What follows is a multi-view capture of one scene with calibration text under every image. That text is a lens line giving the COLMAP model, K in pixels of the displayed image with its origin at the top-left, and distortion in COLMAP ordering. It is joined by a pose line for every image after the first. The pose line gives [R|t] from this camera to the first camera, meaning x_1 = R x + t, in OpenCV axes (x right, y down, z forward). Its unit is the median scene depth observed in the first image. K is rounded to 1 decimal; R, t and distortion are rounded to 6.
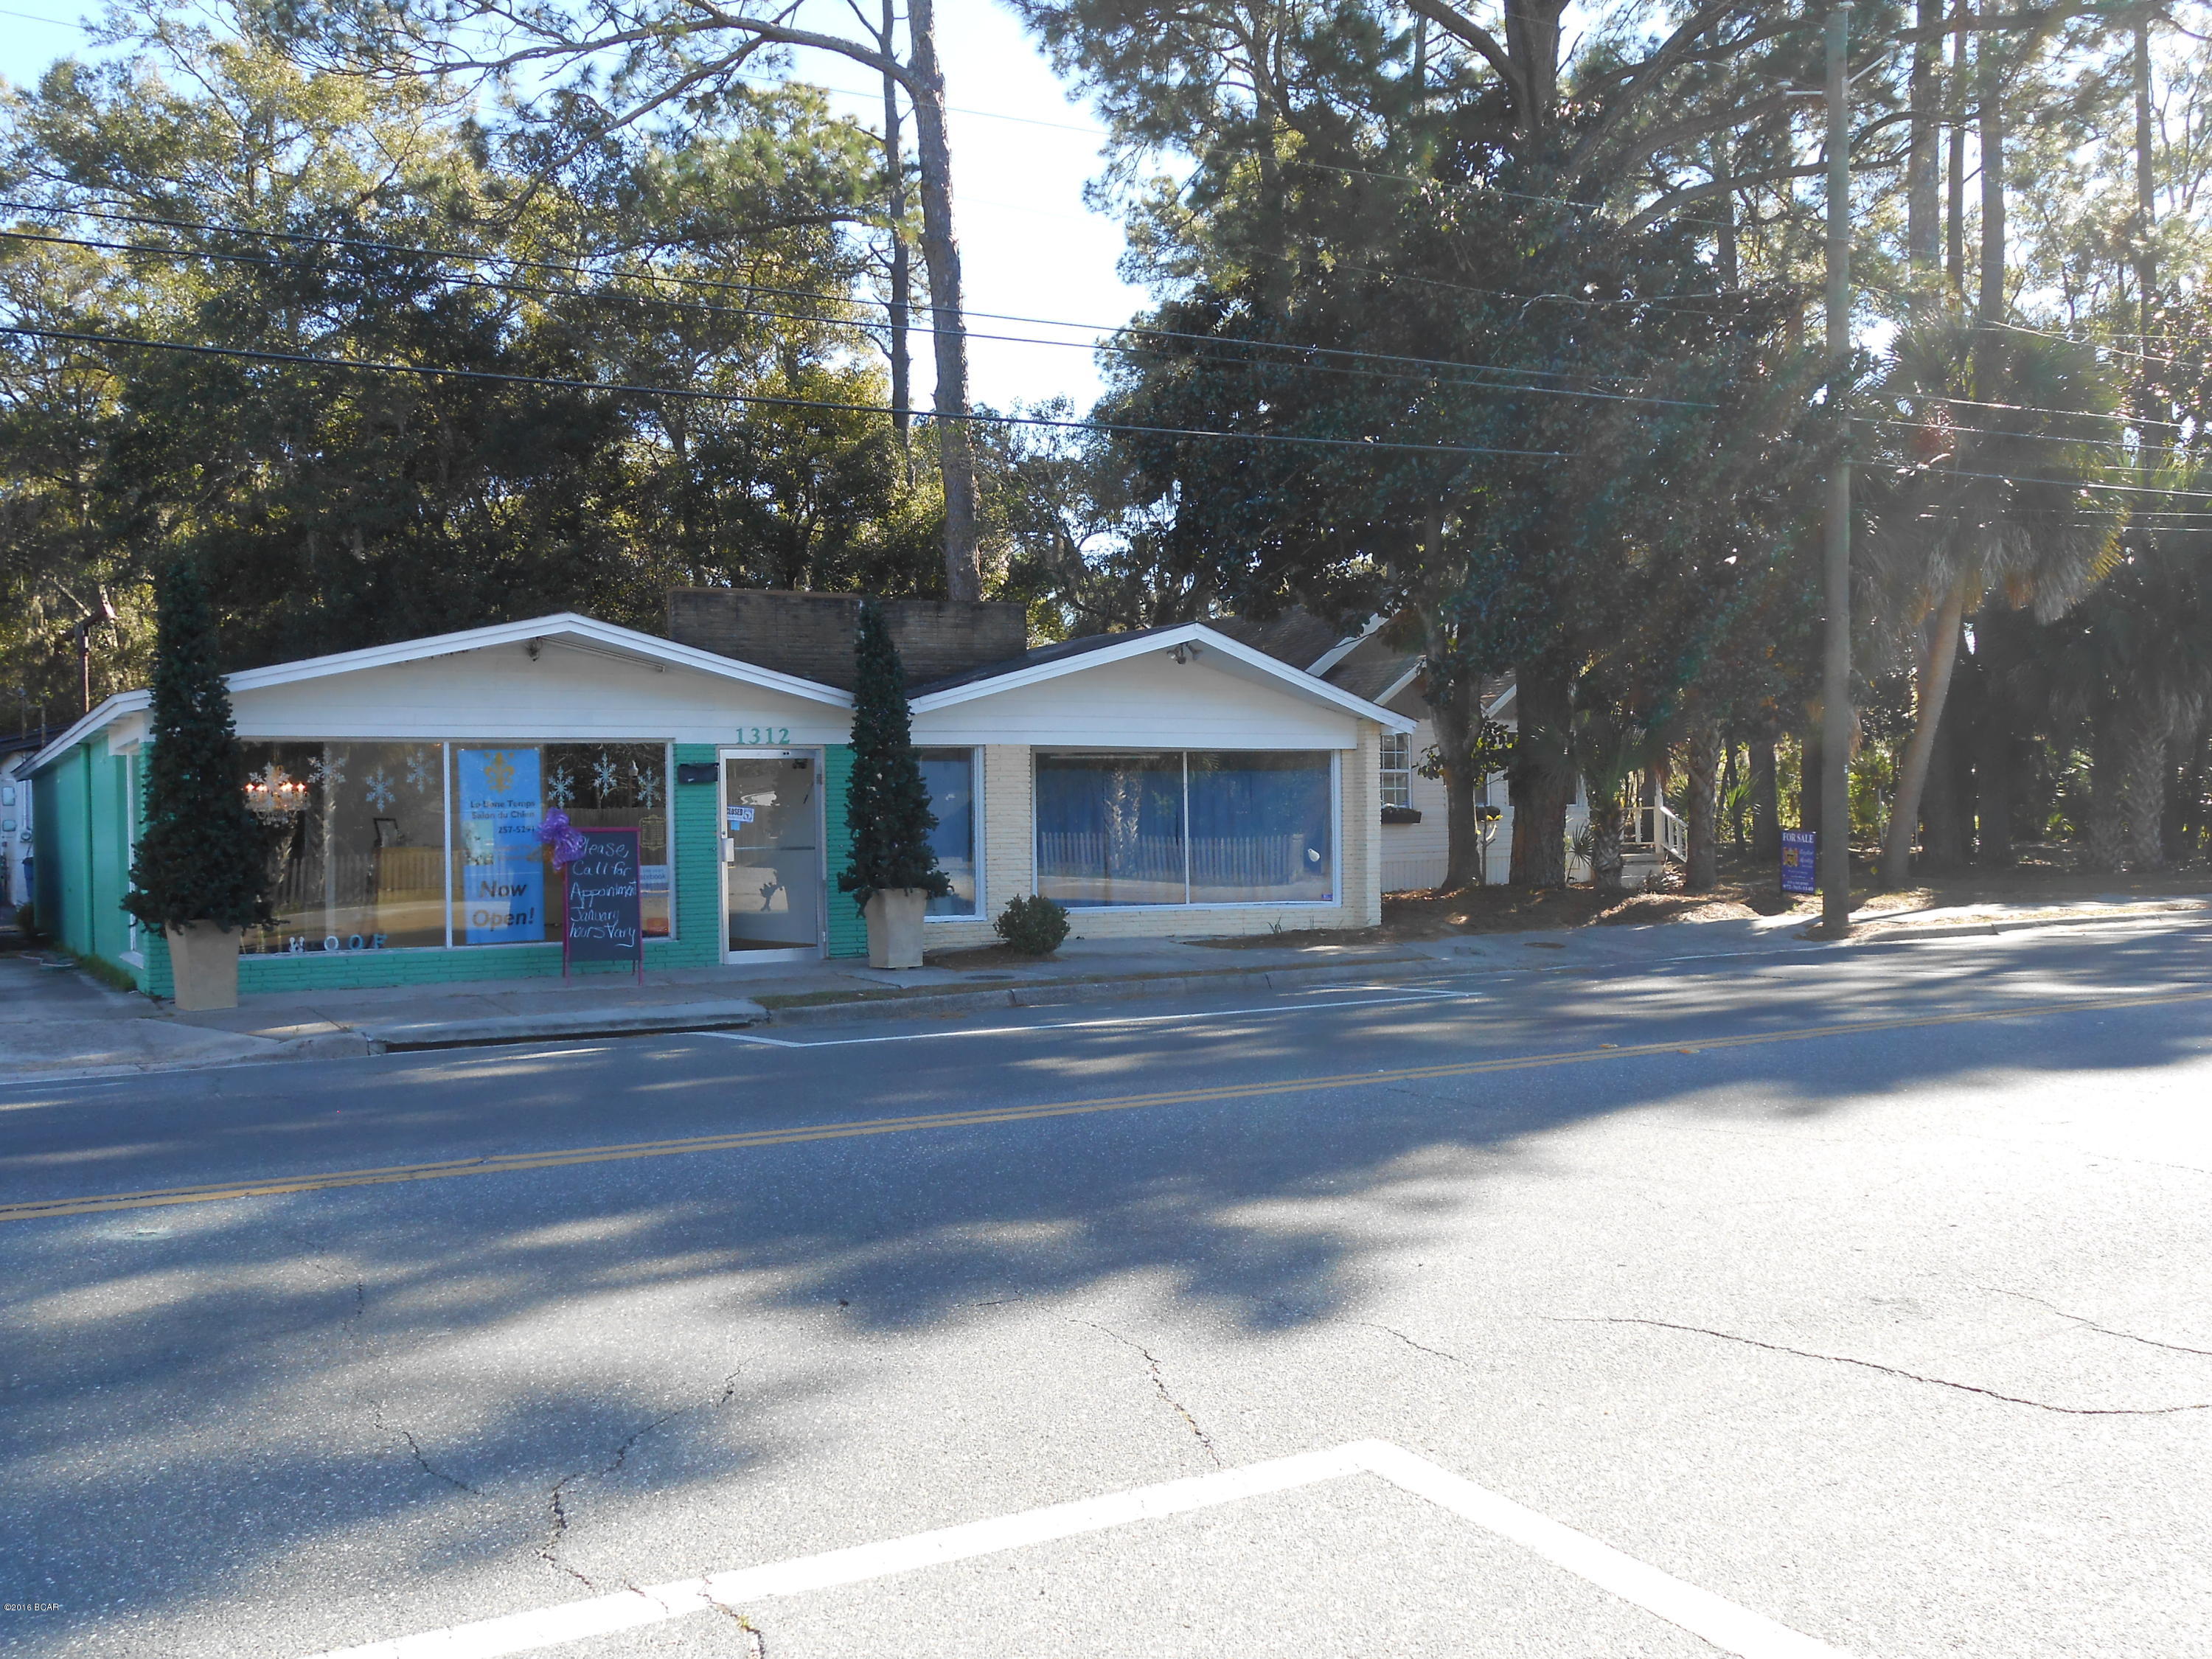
lens RADIAL K [[2179.6, 0, 1106.0], [0, 2179.6, 829.5], [0, 0, 1]] dist [-0.008379, 0.000758]
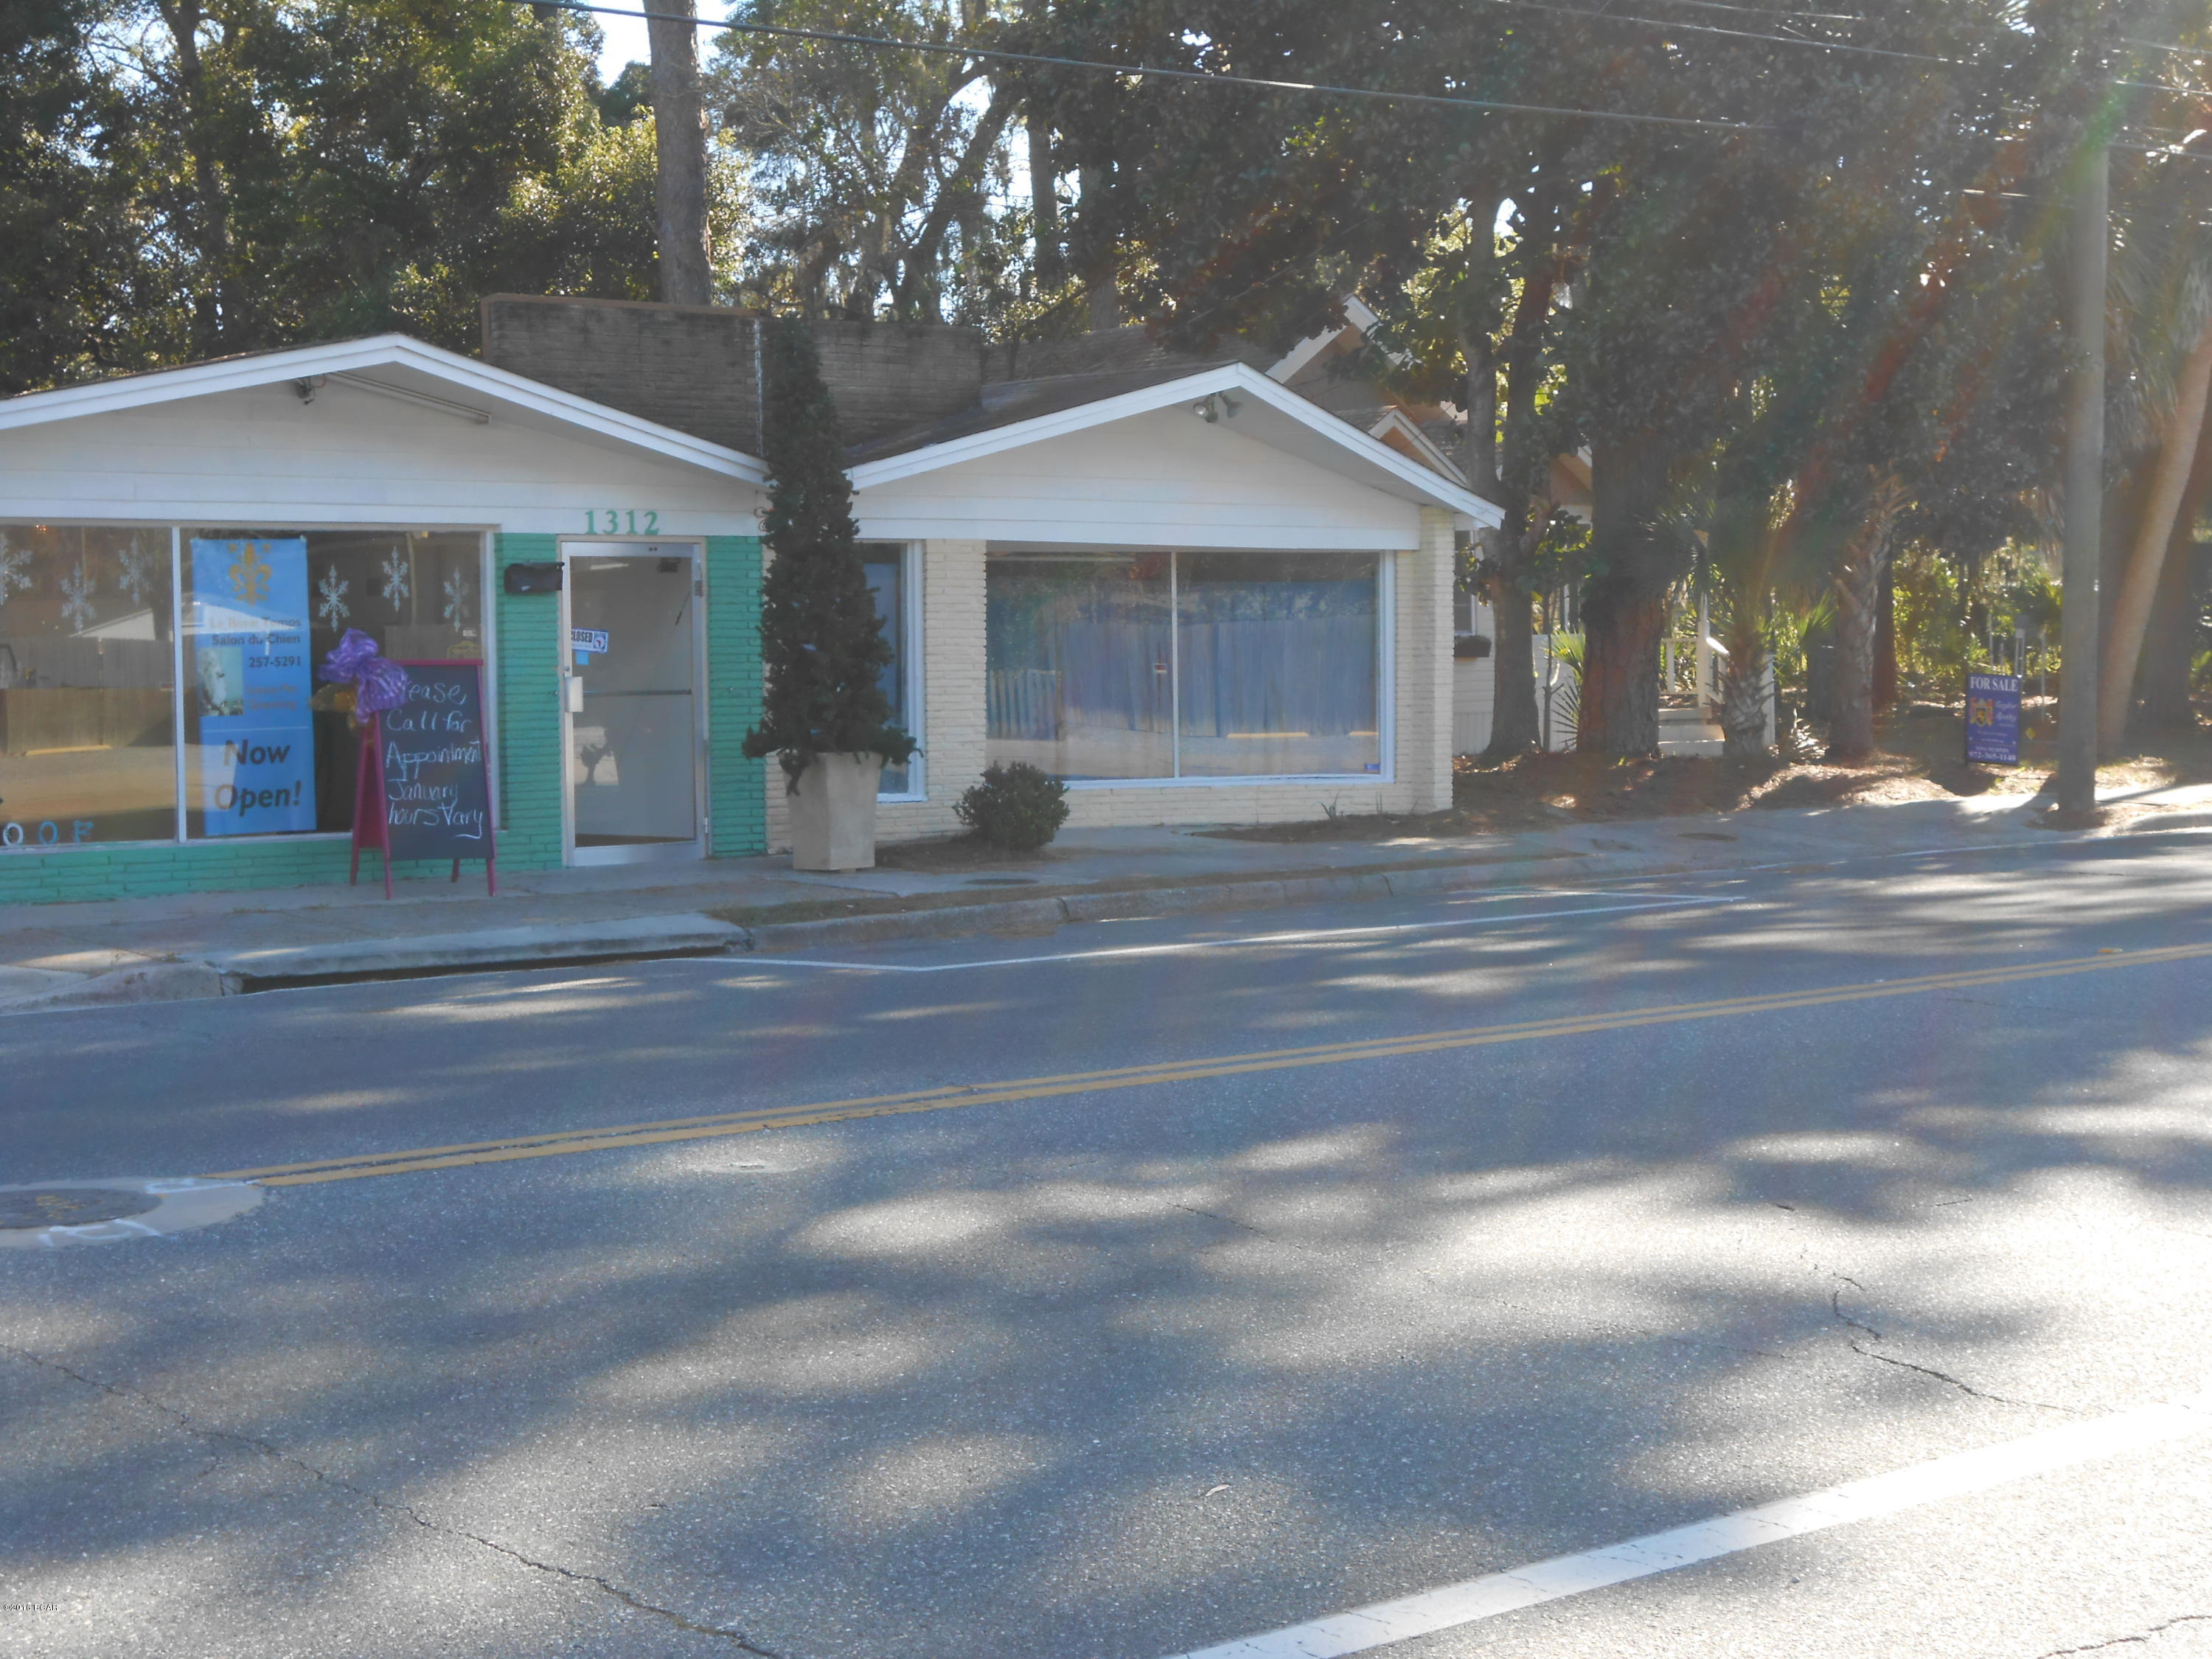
lens RADIAL K [[3624.0, 0, 1106.0], [0, 3624.0, 829.5], [0, 0, 1]] dist [-0.008725, 0.031782]
pose [[0.986130, -0.002511, 0.165955, -0.192679], [-0.004698, 0.999063, 0.043031, 0.002258], [-0.165907, -0.043214, 0.985194, -0.113384]]
